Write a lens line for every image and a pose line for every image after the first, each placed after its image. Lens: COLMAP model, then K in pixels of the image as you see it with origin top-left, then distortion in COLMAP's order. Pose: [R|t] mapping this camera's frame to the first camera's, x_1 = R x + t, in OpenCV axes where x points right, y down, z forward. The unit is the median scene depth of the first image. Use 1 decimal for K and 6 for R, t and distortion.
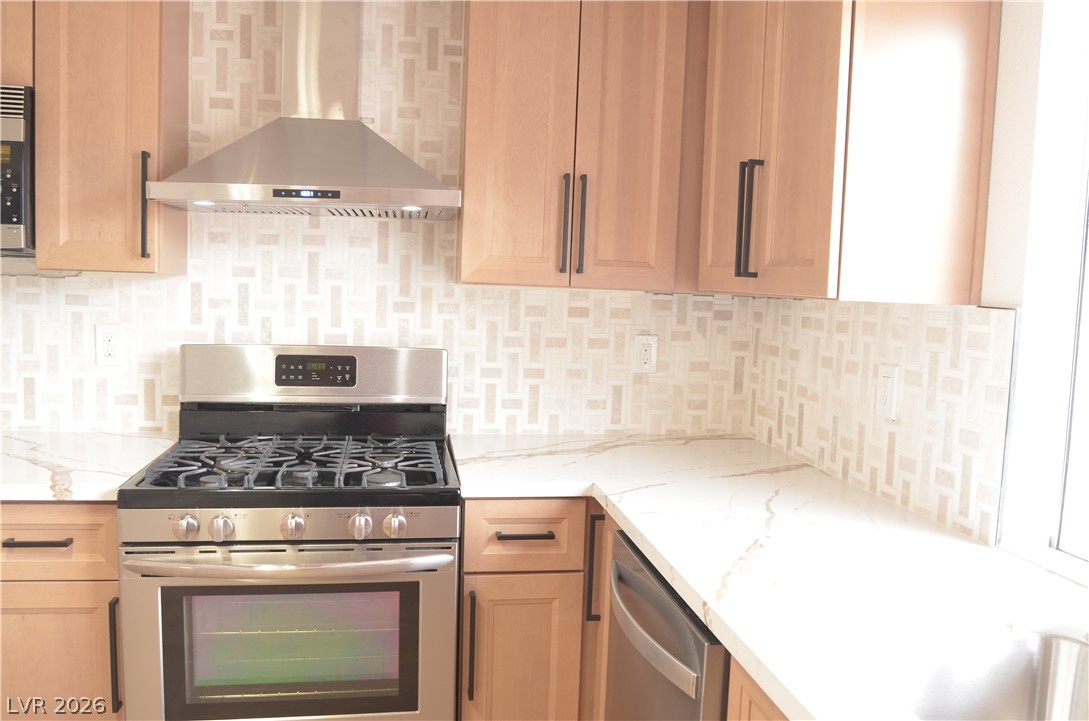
lens RADIAL K [[851.5, 0, 546.6], [0, 851.5, 365.8], [0, 0, 1]] dist [-0.086433, 0.054789]
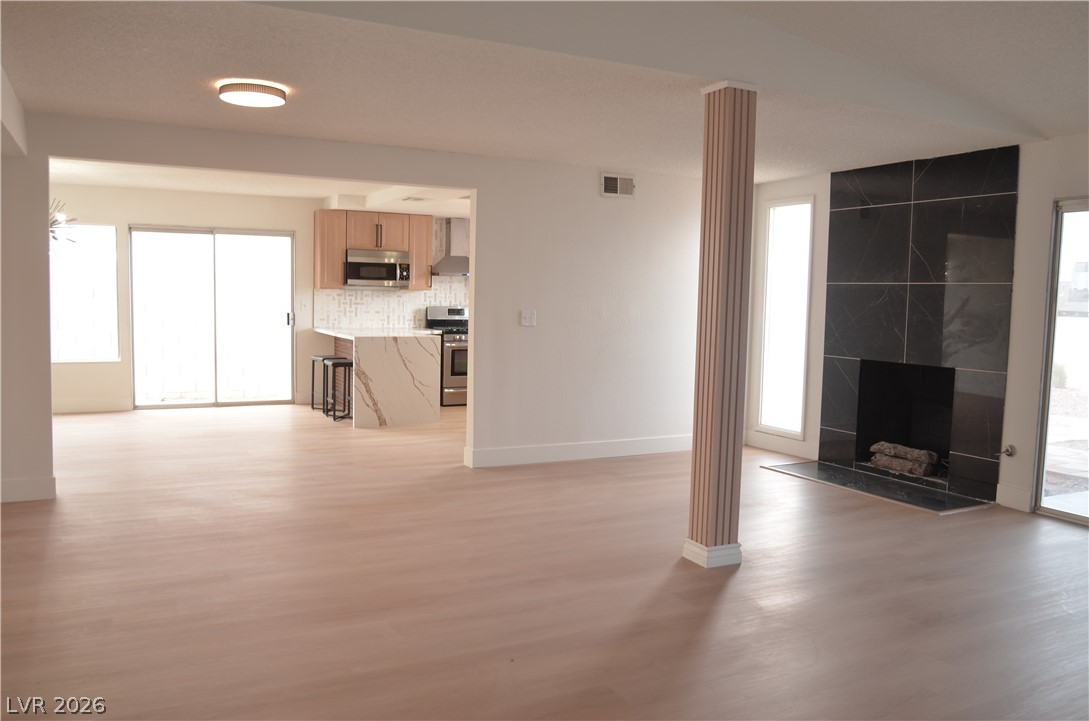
lens RADIAL K [[851.5, 0, 546.6], [0, 851.5, 365.8], [0, 0, 1]] dist [-0.086433, 0.054789]
pose [[0.948866, -0.038980, 0.313264, -1.284884], [0.038145, 0.999234, 0.008796, 0.277695], [-0.313367, 0.003603, 0.949625, -3.511381]]
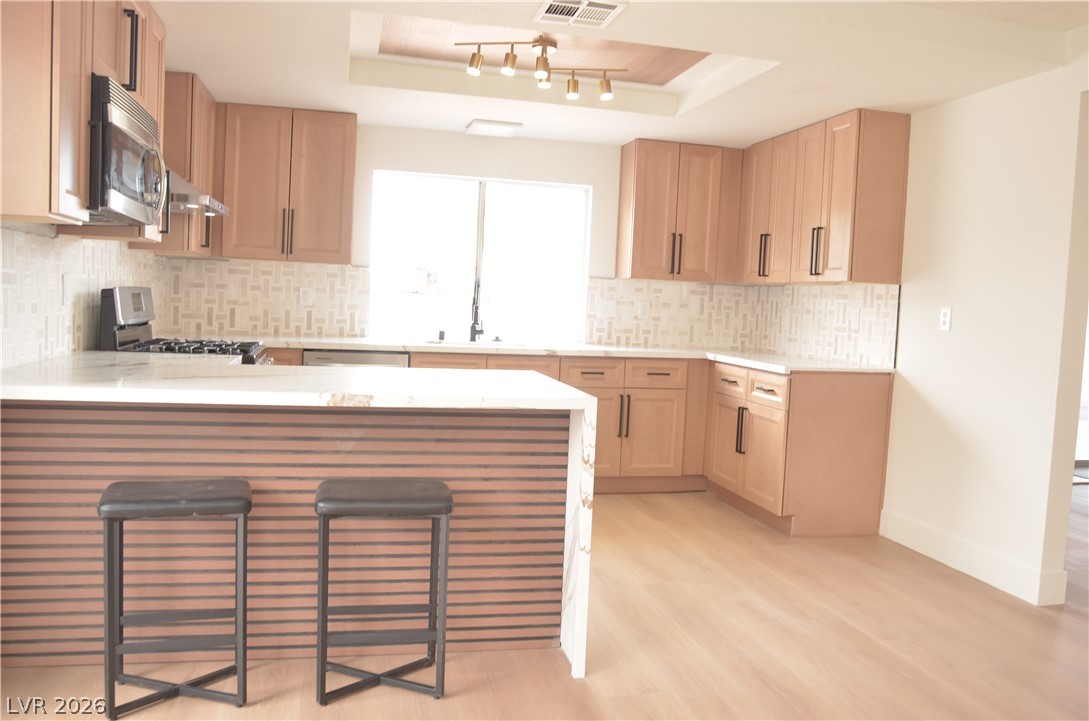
lens RADIAL K [[851.5, 0, 546.6], [0, 851.5, 365.8], [0, 0, 1]] dist [-0.086433, 0.054789]
pose [[-0.068785, -0.112922, 0.991220, -2.047663], [0.045305, 0.992195, 0.116177, -0.024869], [-0.996602, 0.052898, -0.063132, 0.337840]]
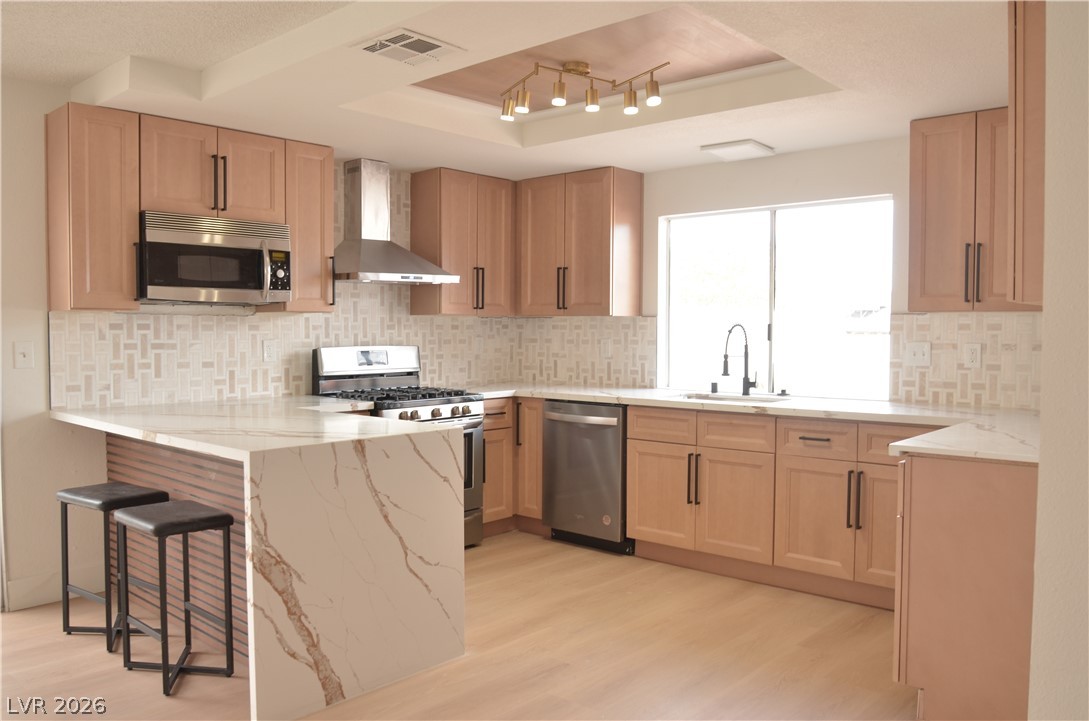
lens RADIAL K [[851.5, 0, 546.6], [0, 851.5, 365.8], [0, 0, 1]] dist [-0.086433, 0.054789]
pose [[0.778620, -0.060619, 0.624560, -1.315080], [0.083045, 0.996523, -0.006808, 0.079240], [-0.621976, 0.057167, 0.780947, -0.951057]]
